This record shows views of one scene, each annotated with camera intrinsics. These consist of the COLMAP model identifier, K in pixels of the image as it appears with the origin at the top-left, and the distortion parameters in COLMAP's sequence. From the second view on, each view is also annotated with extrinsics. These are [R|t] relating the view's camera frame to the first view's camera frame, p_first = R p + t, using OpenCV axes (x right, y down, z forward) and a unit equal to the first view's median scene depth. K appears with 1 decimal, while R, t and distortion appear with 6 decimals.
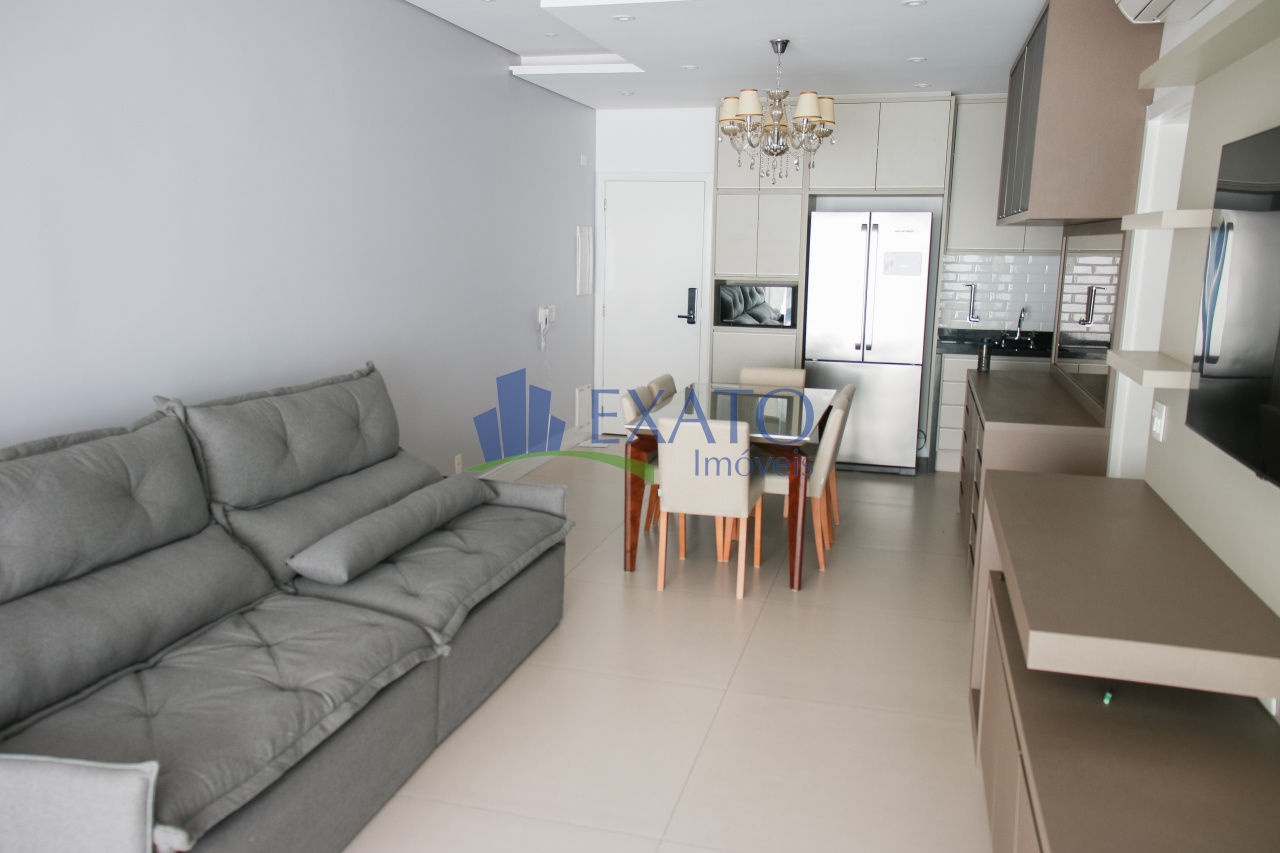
lens RADIAL K [[1021.9, 0, 631.8], [0, 1021.9, 420.9], [0, 0, 1]] dist [-0.004836, 0.207608]
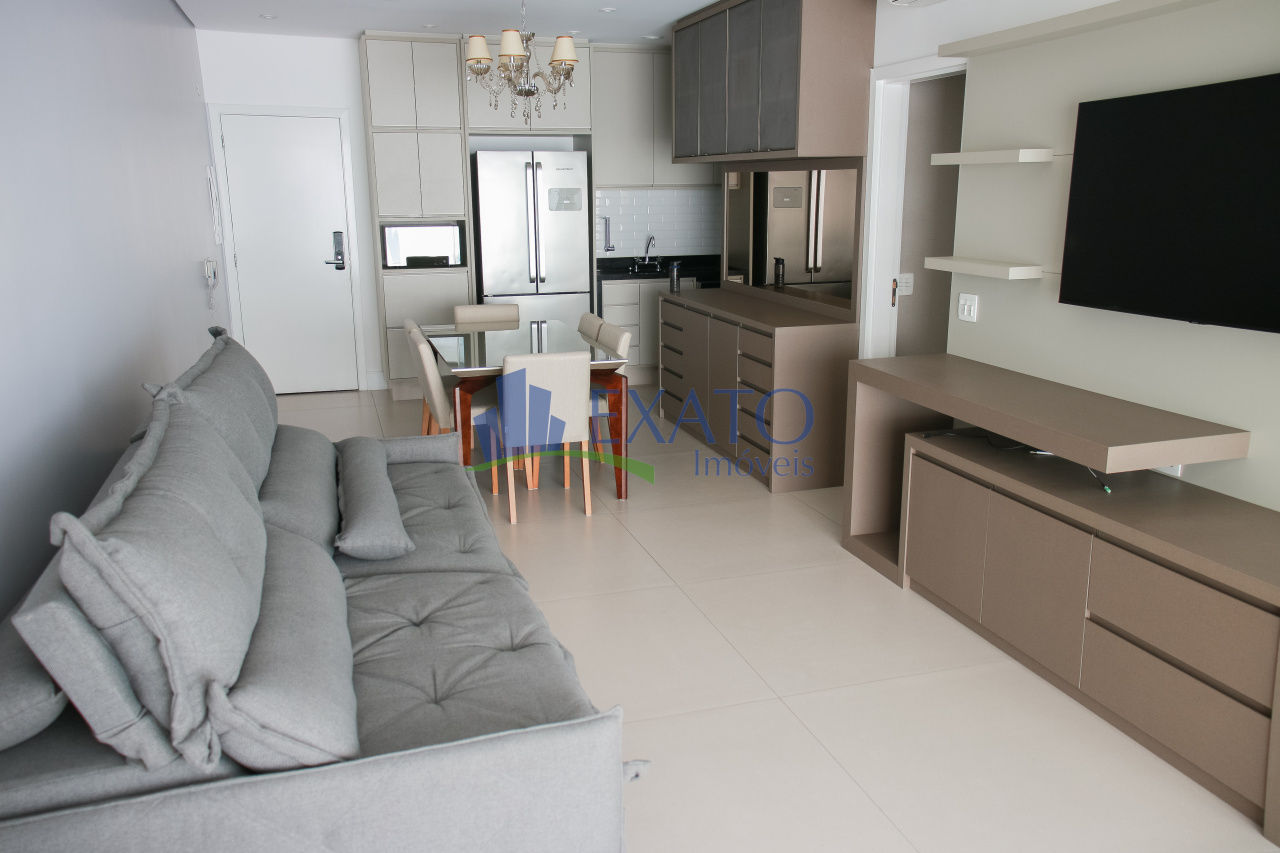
lens RADIAL K [[1021.9, 0, 637.8], [0, 1021.9, 427.3], [0, 0, 1]] dist [-0.004836, 0.207608]
pose [[0.833084, -0.147242, 0.533190, -0.278376], [0.113678, 0.988919, 0.095477, -0.010171], [-0.541340, -0.018928, 0.840591, 0.046147]]
